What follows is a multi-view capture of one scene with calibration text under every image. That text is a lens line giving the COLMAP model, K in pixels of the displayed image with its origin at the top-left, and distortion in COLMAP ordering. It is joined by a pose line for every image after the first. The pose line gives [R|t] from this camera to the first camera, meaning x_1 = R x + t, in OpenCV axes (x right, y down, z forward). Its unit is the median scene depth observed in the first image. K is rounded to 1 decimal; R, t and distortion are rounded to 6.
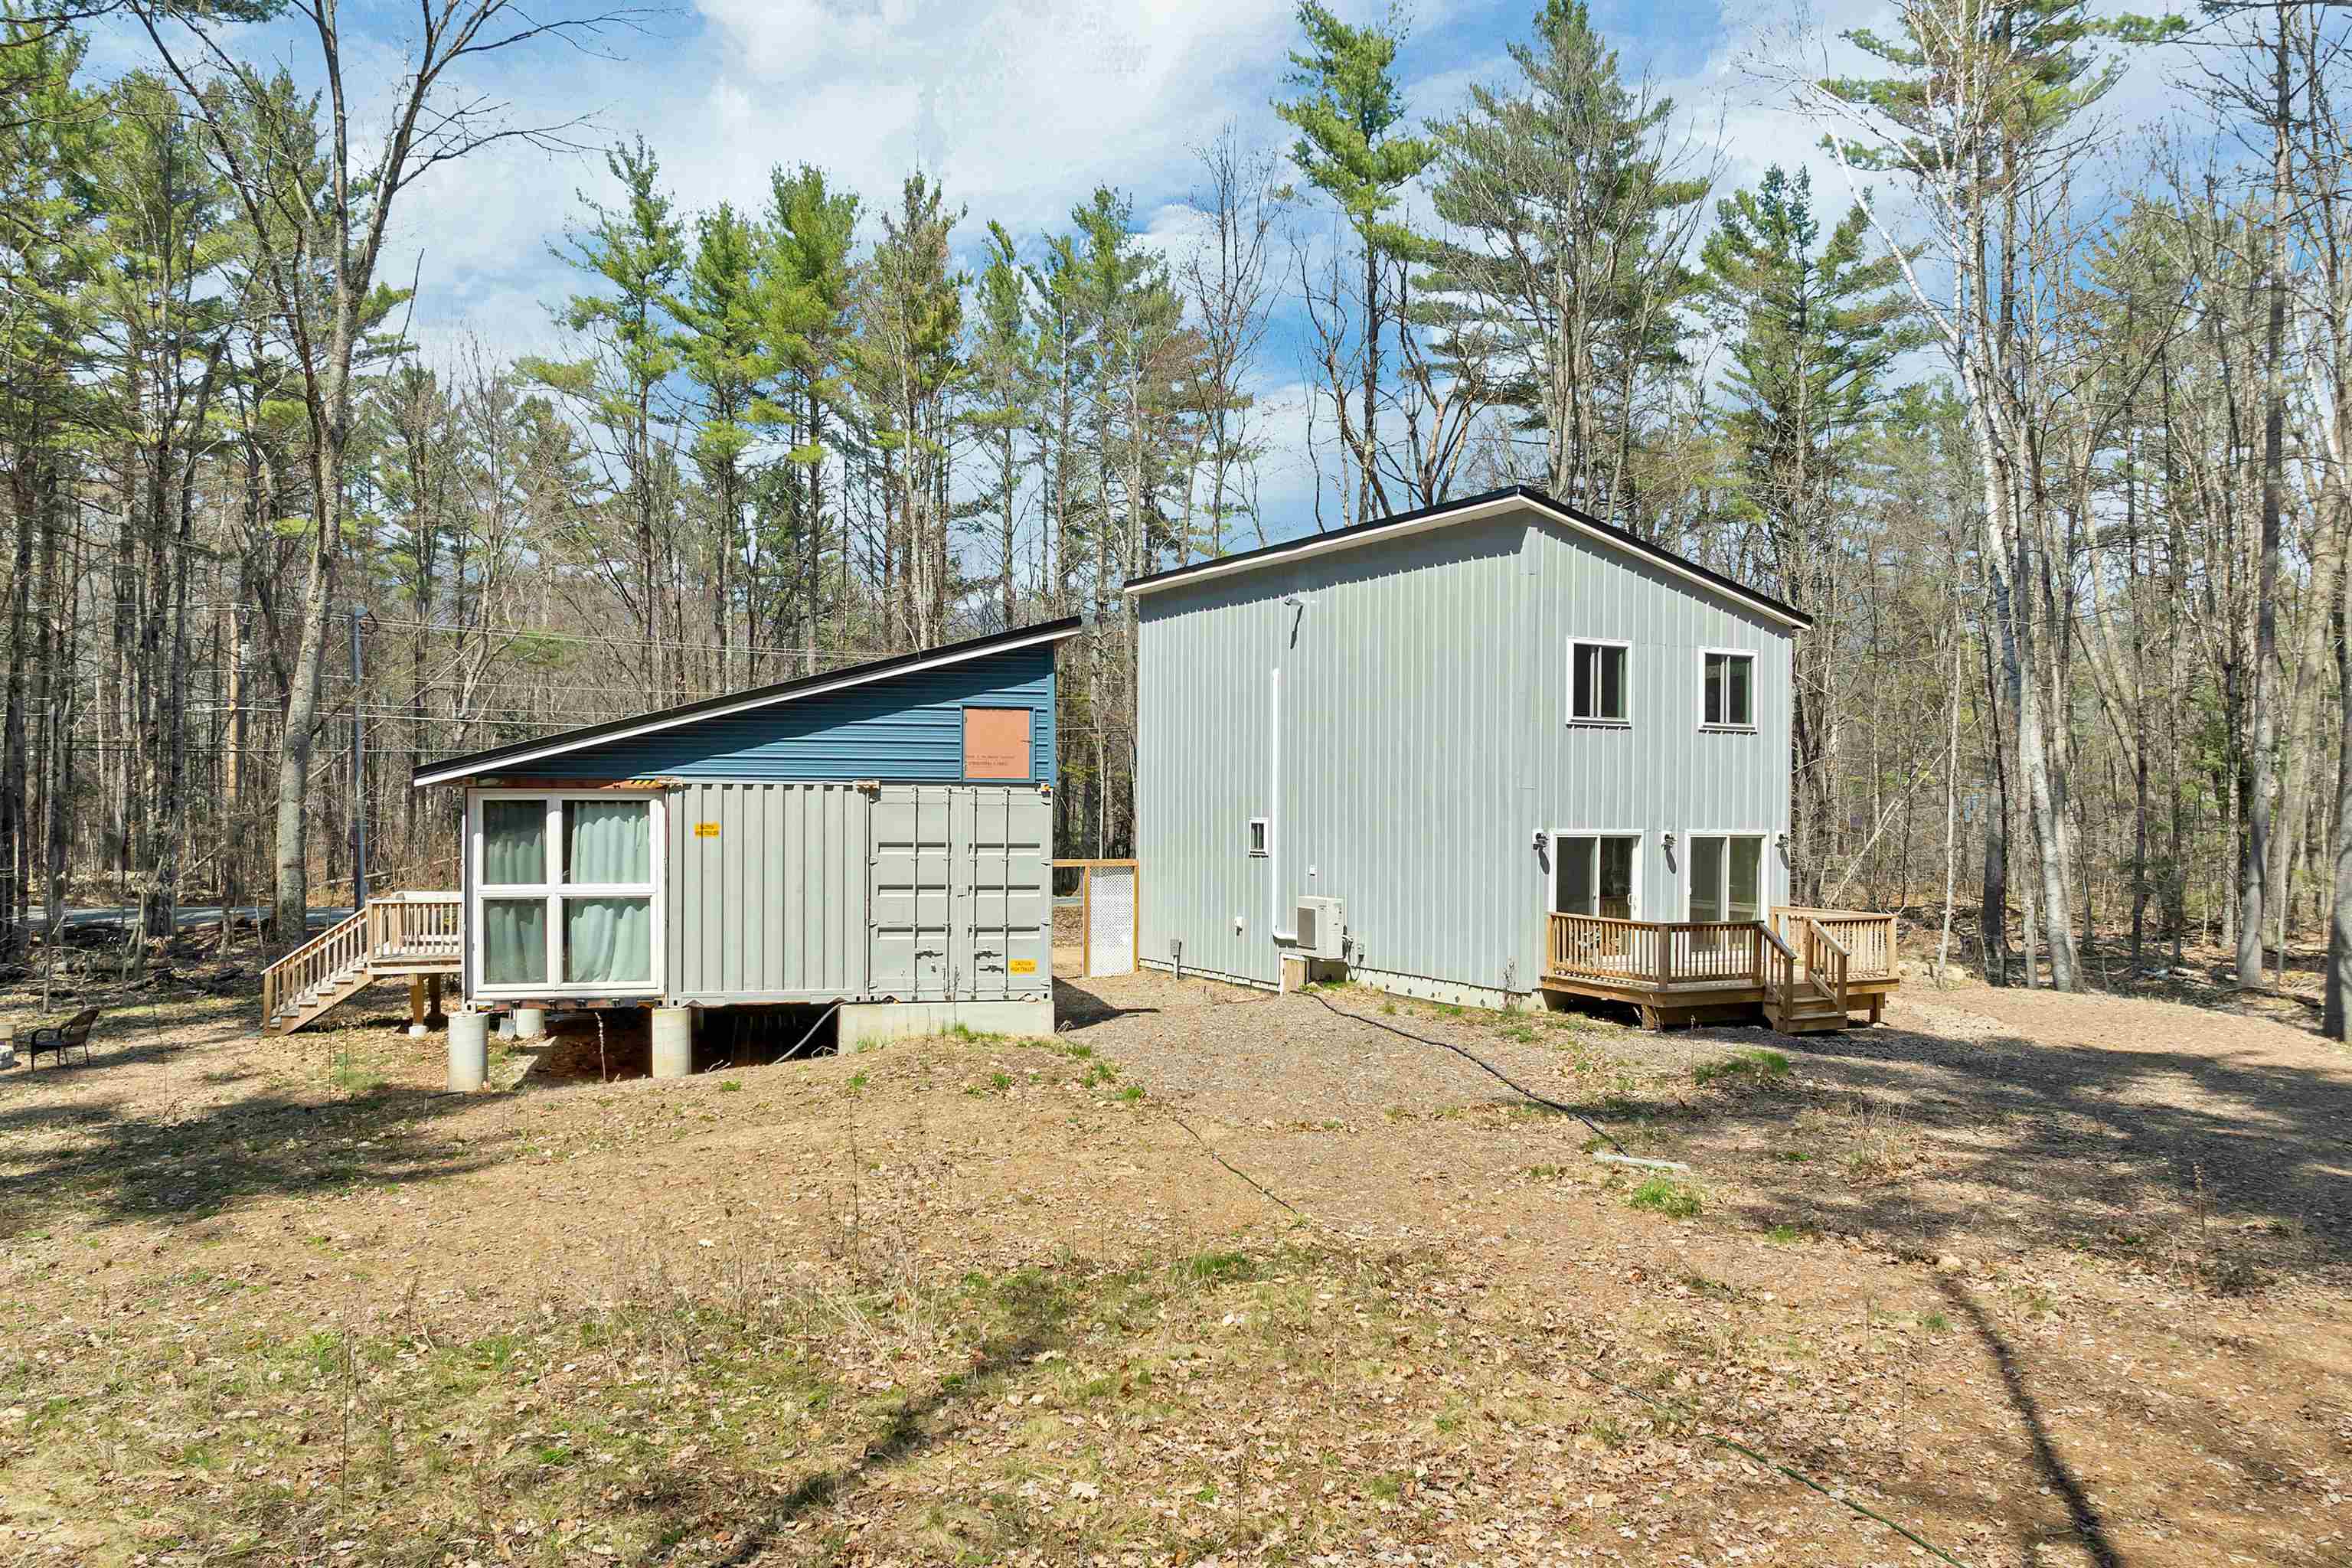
lens RADIAL K [[1695.2, 0, 1180.9], [0, 1695.2, 807.6], [0, 0, 1]] dist [0.003151, -0.098475]
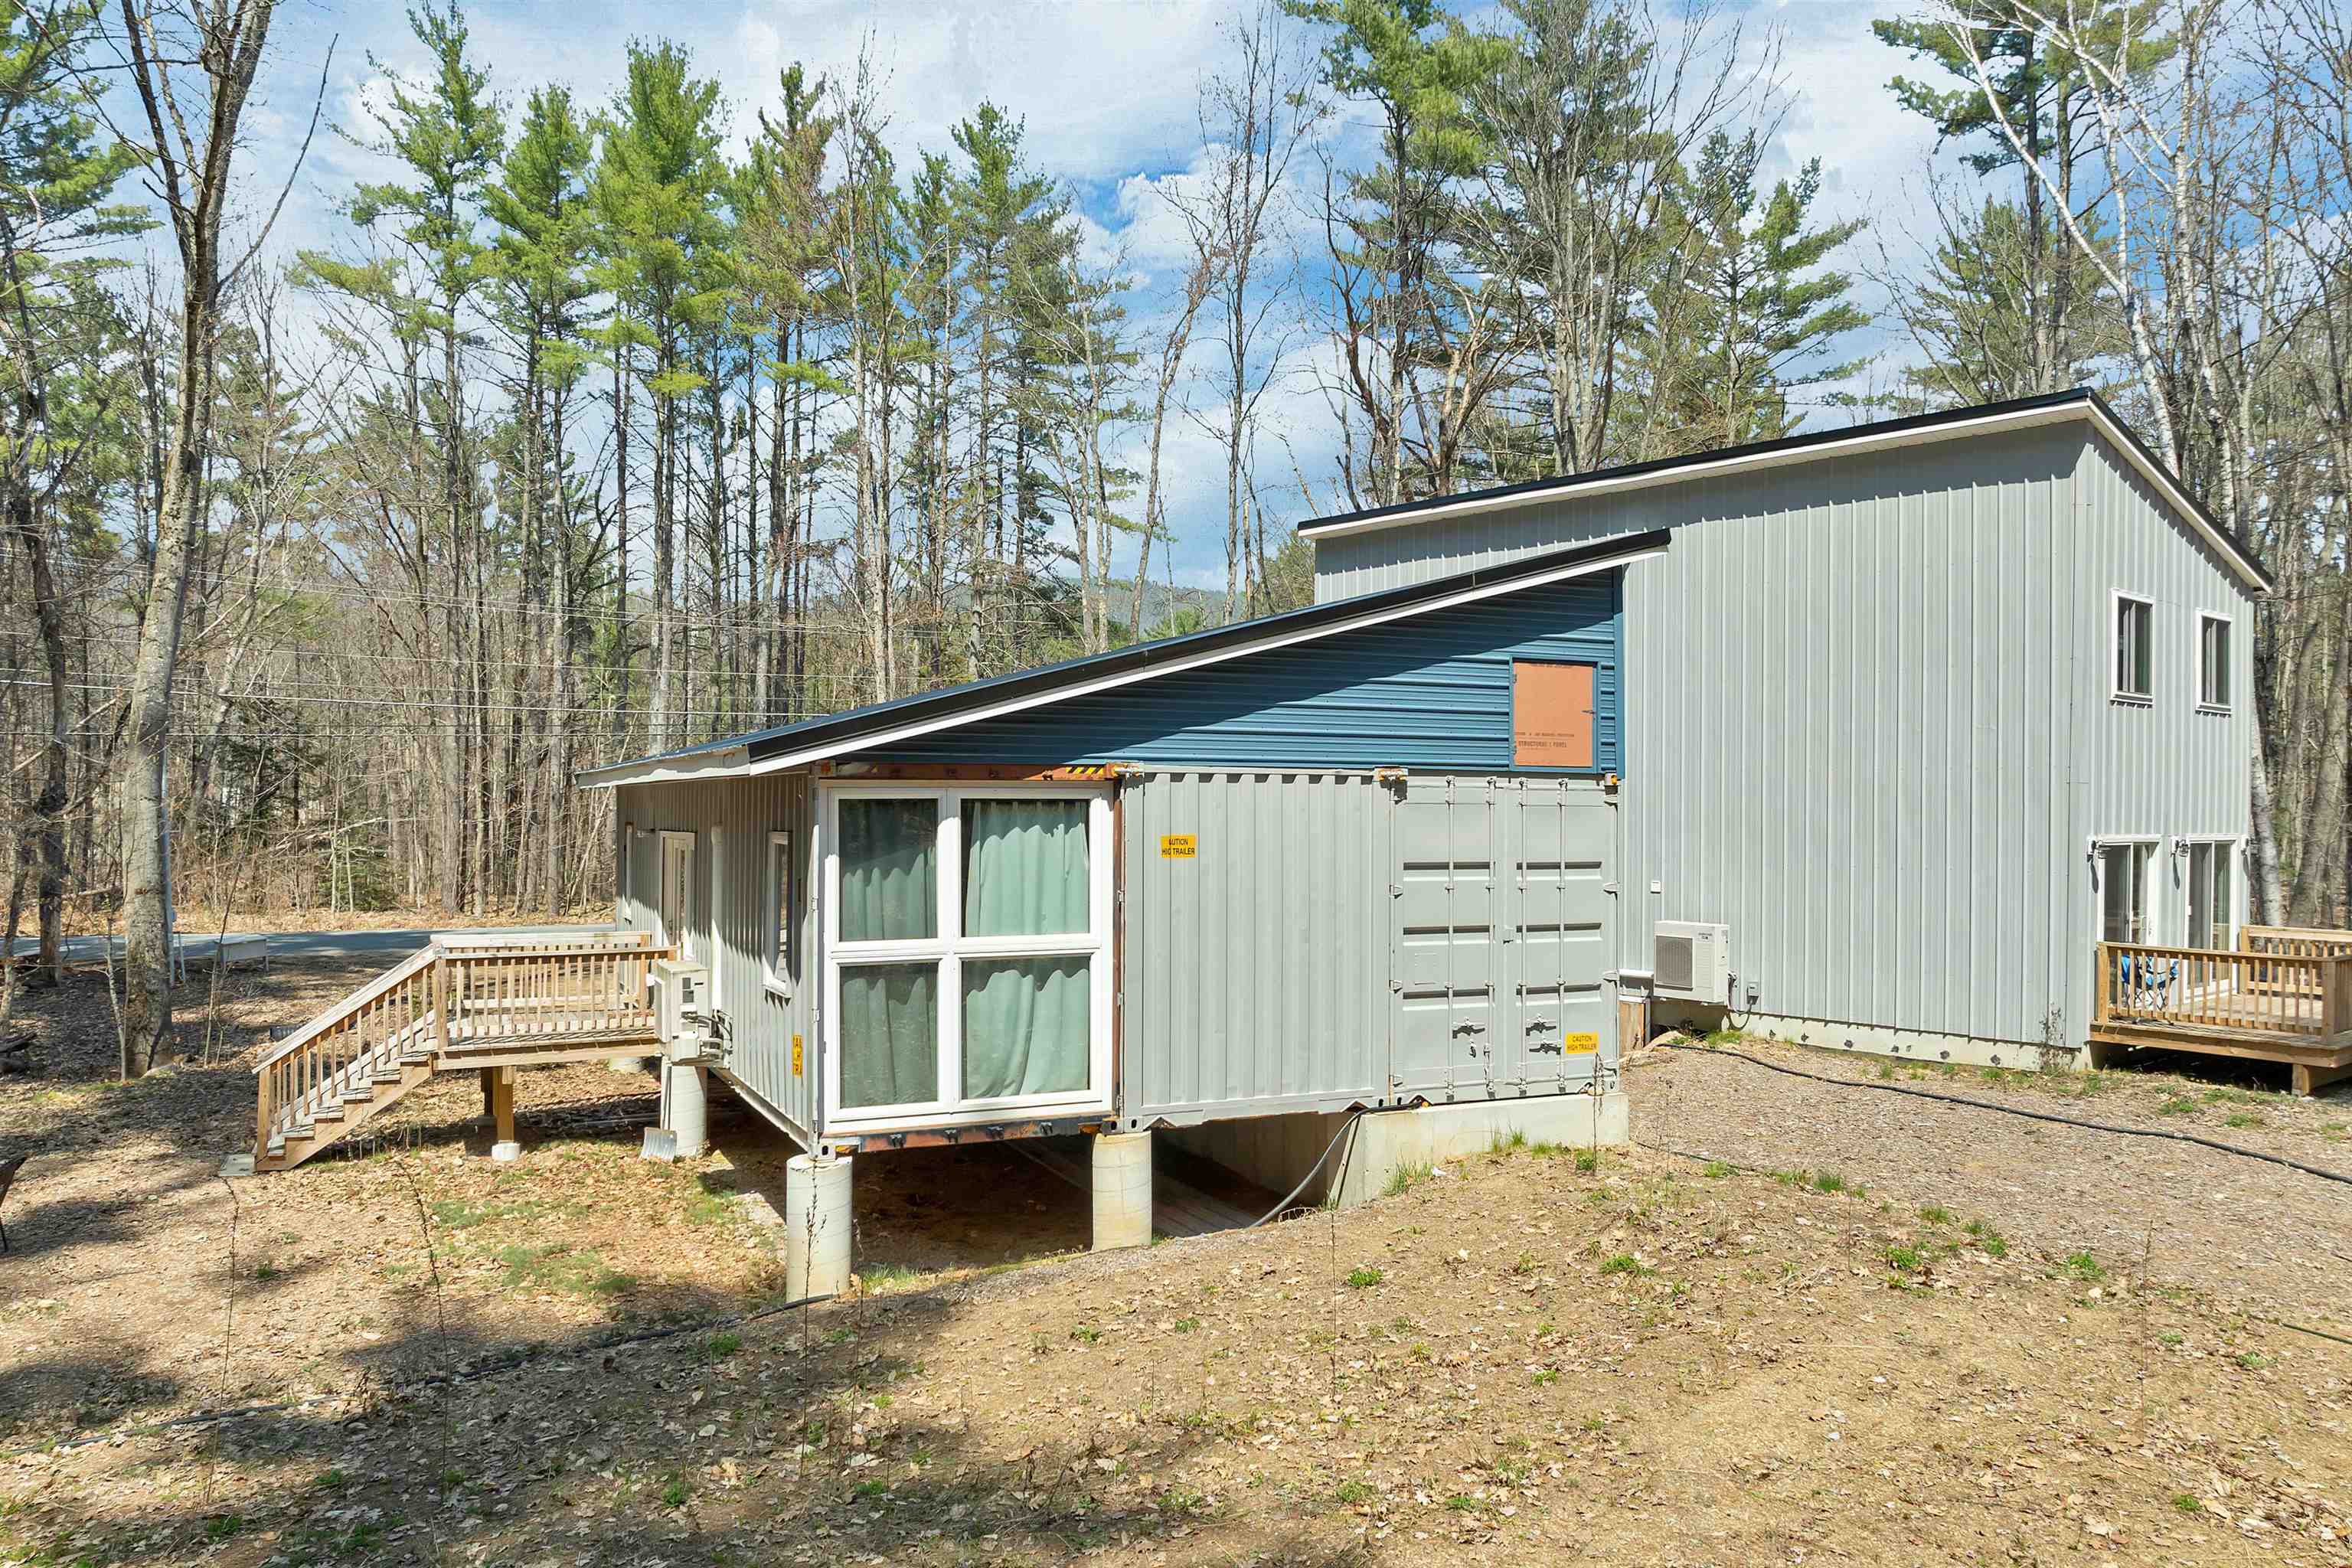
lens RADIAL K [[1699.1, 0, 1180.3], [0, 1699.1, 808.4], [0, 0, 1]] dist [-0.036998, 0.002659]
pose [[0.980810, -0.001911, 0.194957, -0.342806], [0.001334, 0.999994, 0.003093, -0.002432], [-0.194962, -0.002774, 0.980807, 0.326858]]
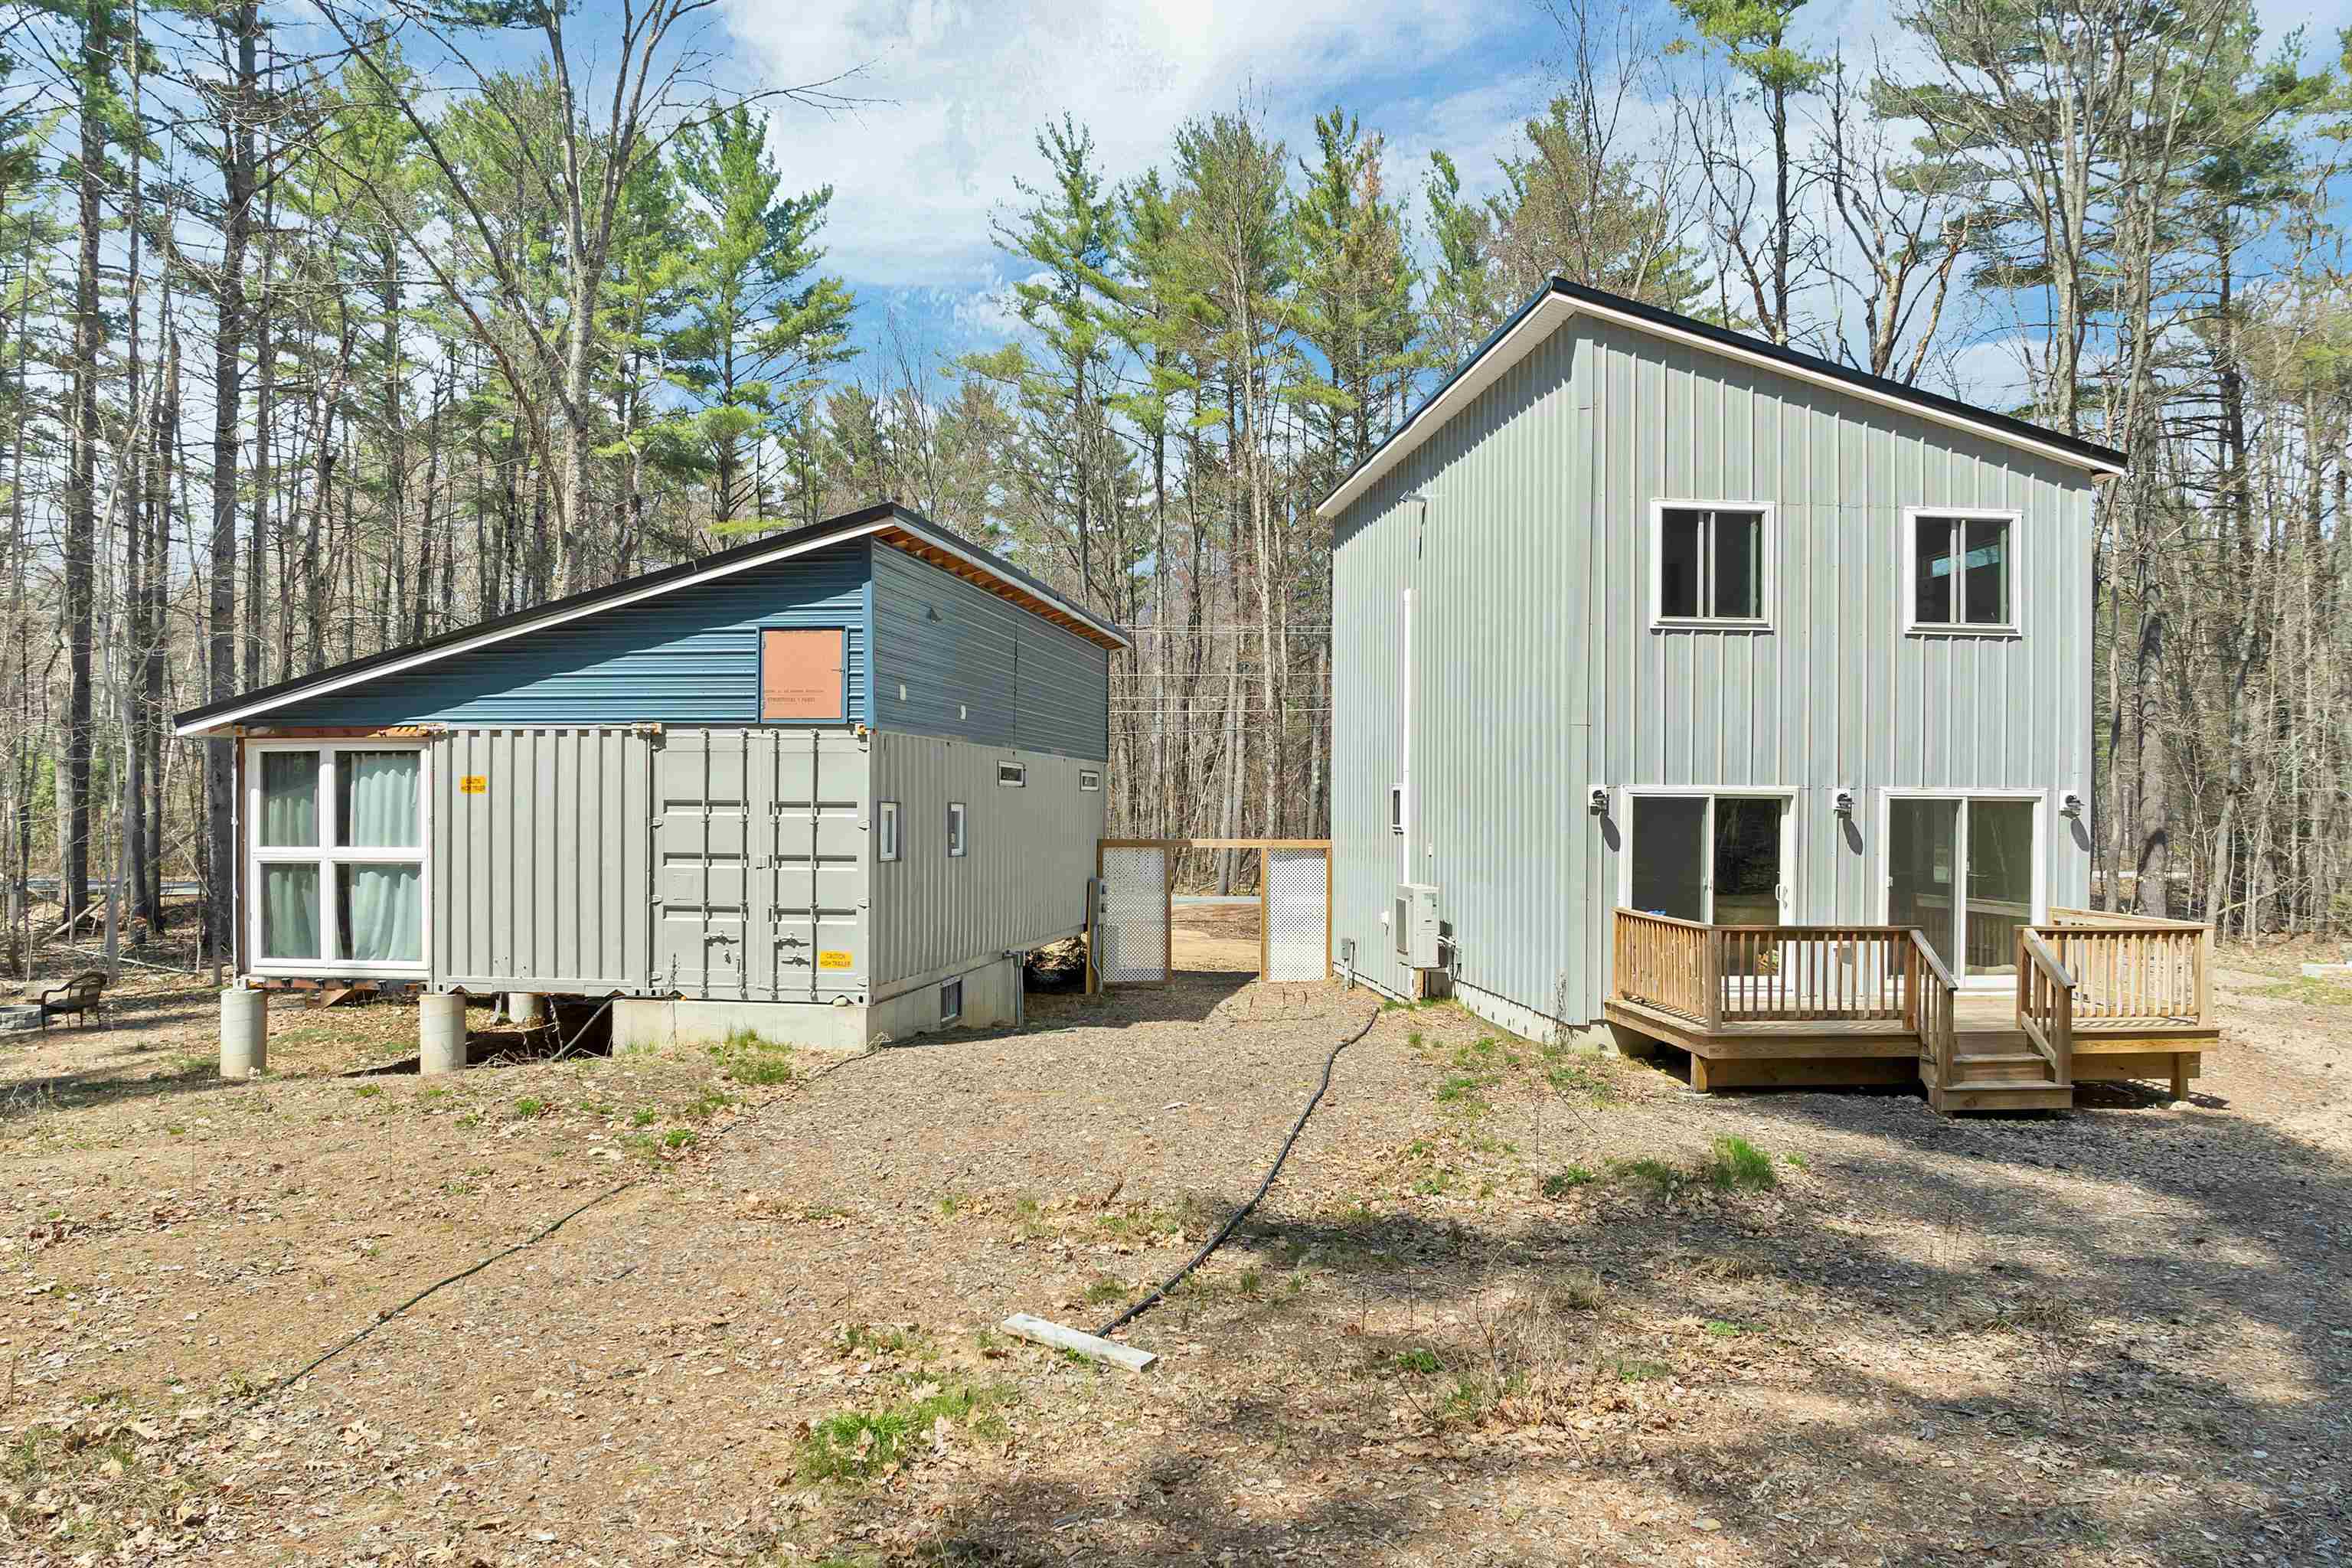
lens RADIAL K [[1699.1, 0, 1180.3], [0, 1699.1, 808.4], [0, 0, 1]] dist [-0.036998, 0.002659]
pose [[0.922189, -0.001550, -0.386737, 0.315609], [0.001177, 0.999999, -0.001200, 0.022542], [0.386738, 0.000651, 0.922189, 0.308214]]
